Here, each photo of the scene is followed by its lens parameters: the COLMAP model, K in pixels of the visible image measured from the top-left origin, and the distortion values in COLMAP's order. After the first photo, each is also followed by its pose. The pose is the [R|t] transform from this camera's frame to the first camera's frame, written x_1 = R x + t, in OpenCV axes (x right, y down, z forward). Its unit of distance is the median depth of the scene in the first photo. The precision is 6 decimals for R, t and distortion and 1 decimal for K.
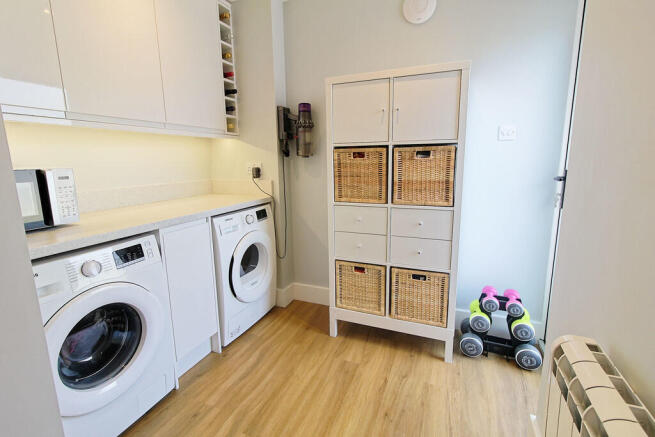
lens RADIAL K [[303.4, 0, 324.7], [0, 303.4, 210.0], [0, 0, 1]] dist [0.002143, 0.000189]
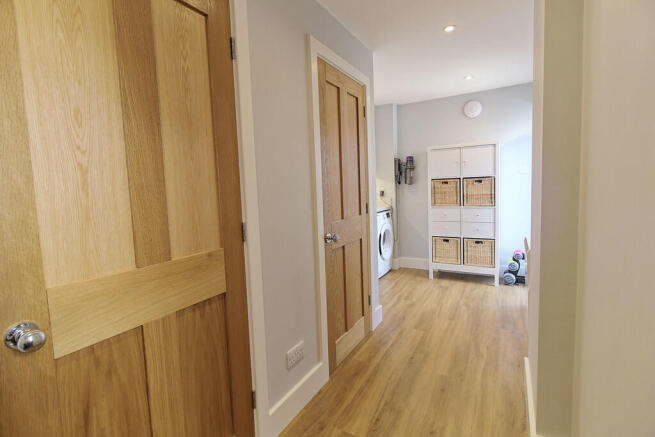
lens RADIAL K [[303.4, 0, 324.7], [0, 303.4, 210.0], [0, 0, 1]] dist [0.002143, 0.000189]
pose [[0.989977, -0.011714, -0.140739, -0.390005], [-0.001211, 0.995813, -0.091402, 0.183447], [0.141221, 0.090657, 0.985818, -1.078373]]
